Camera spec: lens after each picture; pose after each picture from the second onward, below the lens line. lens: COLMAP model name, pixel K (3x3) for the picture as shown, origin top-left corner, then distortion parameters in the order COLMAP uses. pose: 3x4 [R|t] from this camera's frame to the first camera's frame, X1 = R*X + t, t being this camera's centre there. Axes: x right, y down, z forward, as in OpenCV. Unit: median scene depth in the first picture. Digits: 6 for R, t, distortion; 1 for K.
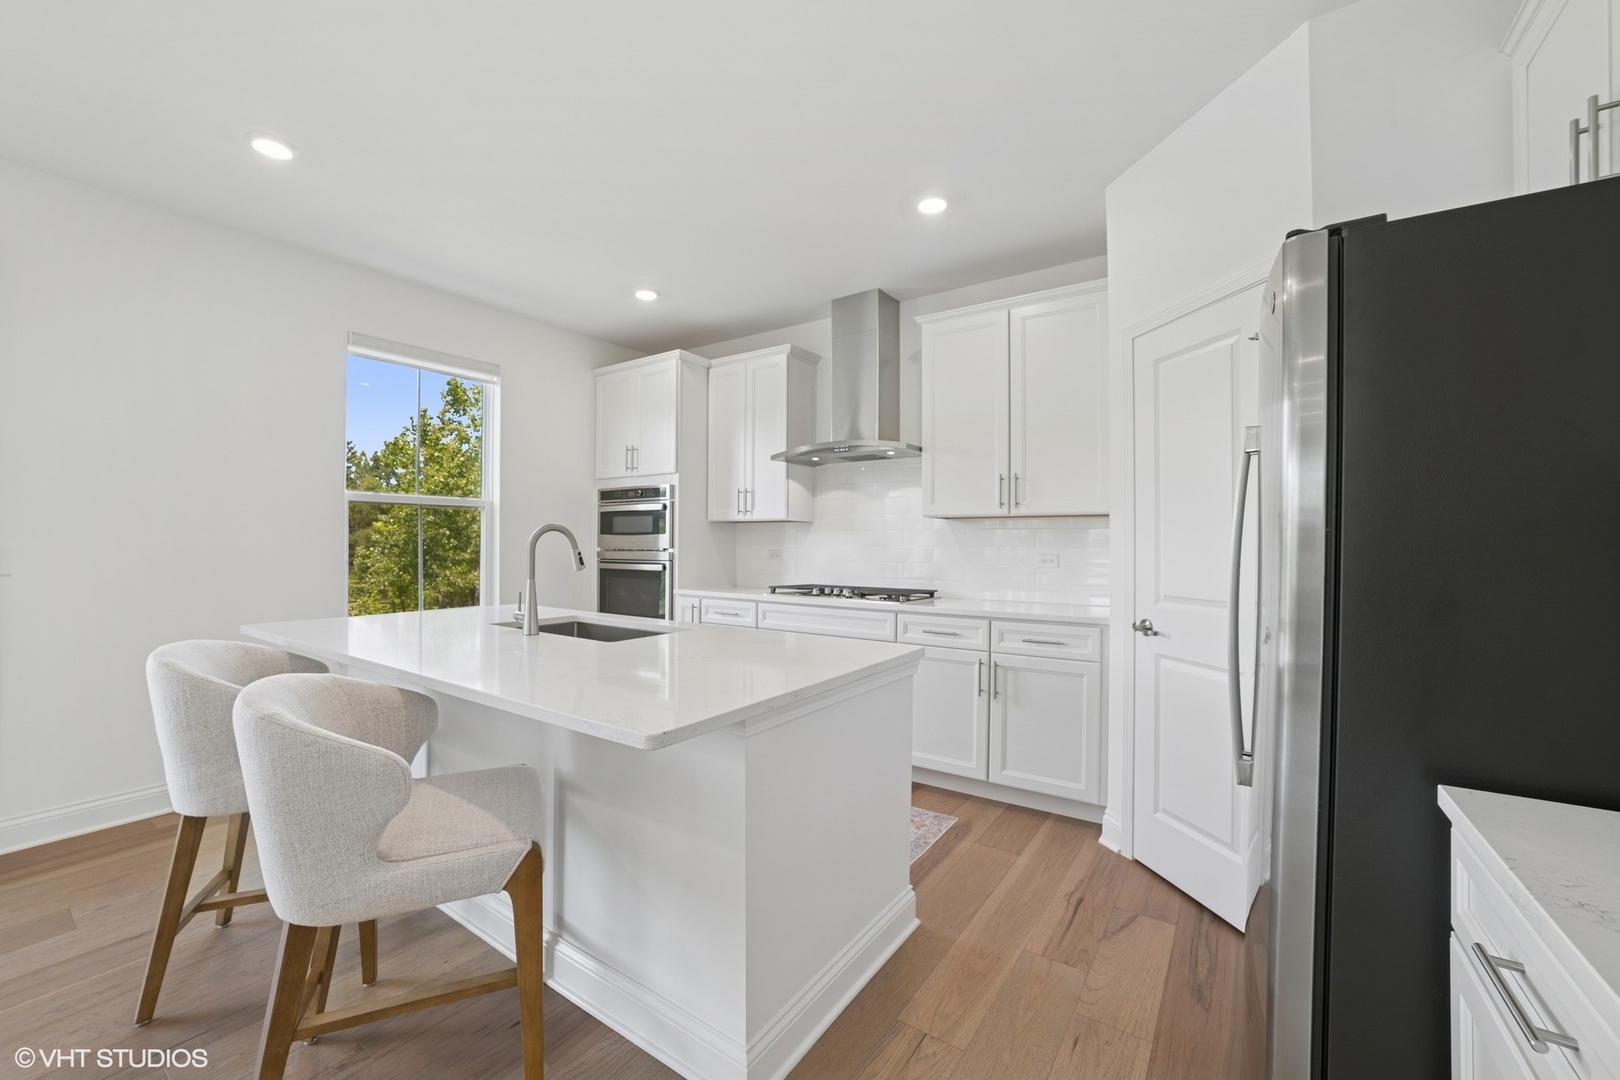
lens RADIAL K [[630.5, 0, 820.7], [0, 630.5, 543.8], [0, 0, 1]] dist [-0.029787, -0.000157]
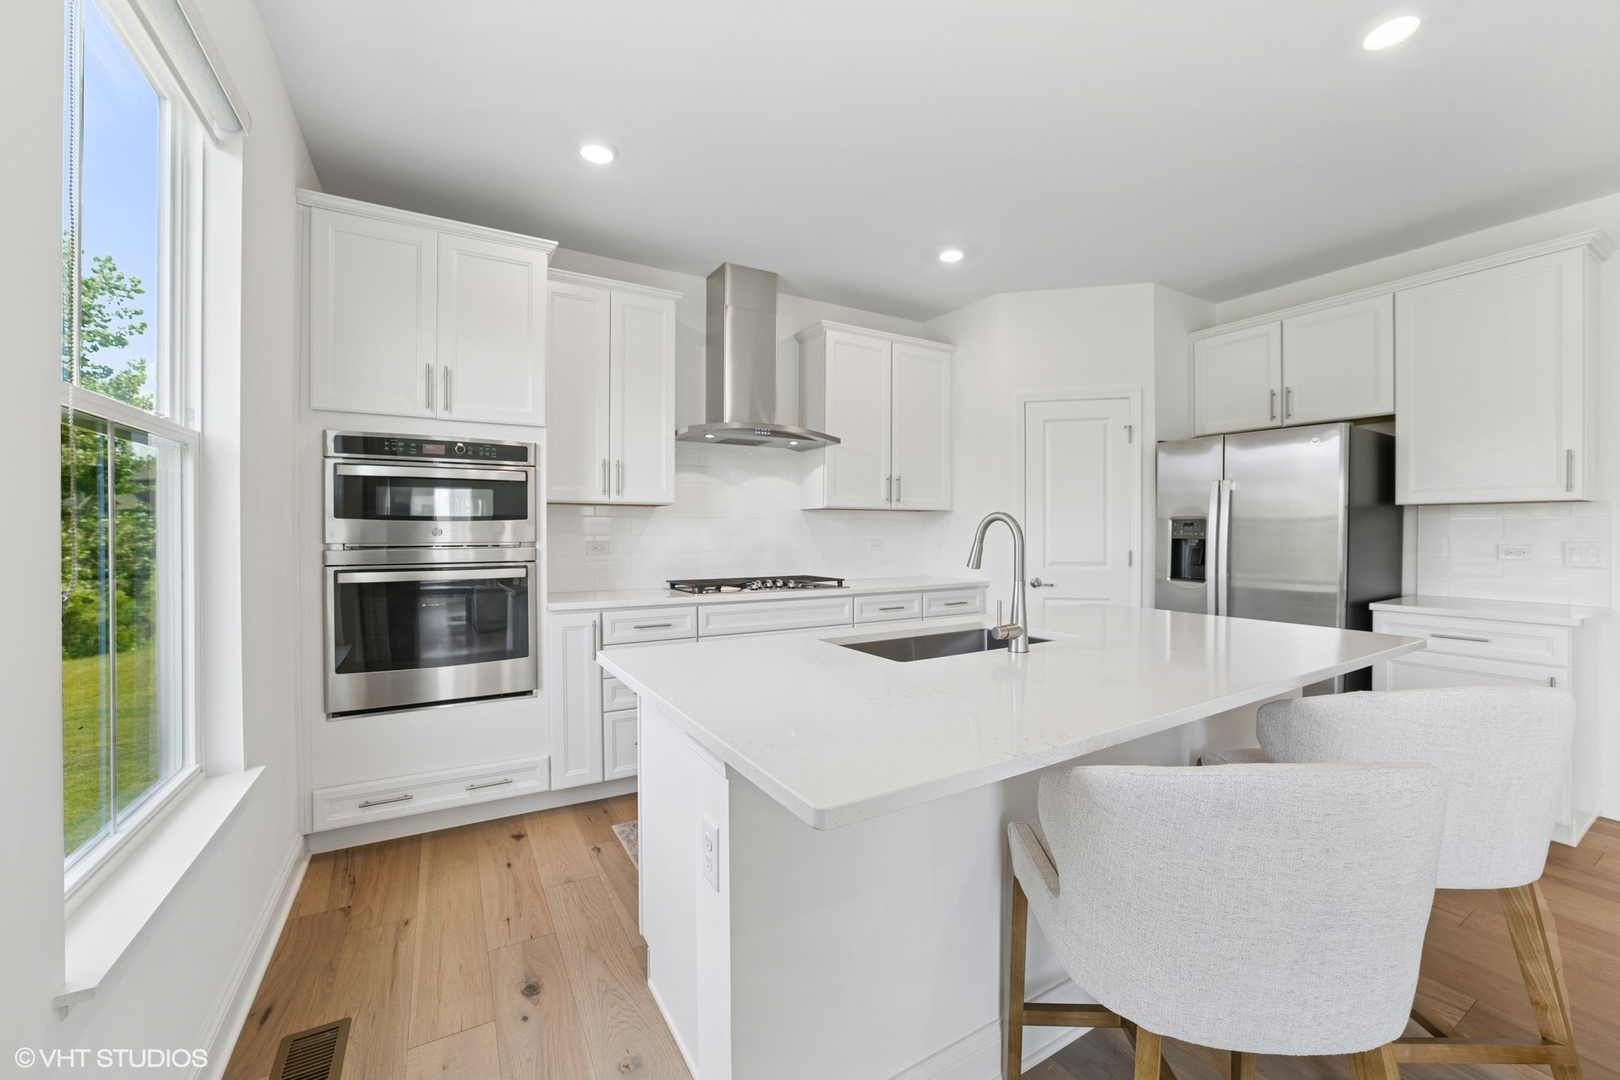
lens RADIAL K [[630.5, 0, 817.0], [0, 630.5, 535.1], [0, 0, 1]] dist [-0.029787, -0.000157]
pose [[0.442276, -0.010807, 0.896814, -0.731250], [0.003143, 0.999940, 0.010499, -0.005801], [-0.896873, -0.001825, 0.442283, 0.480435]]
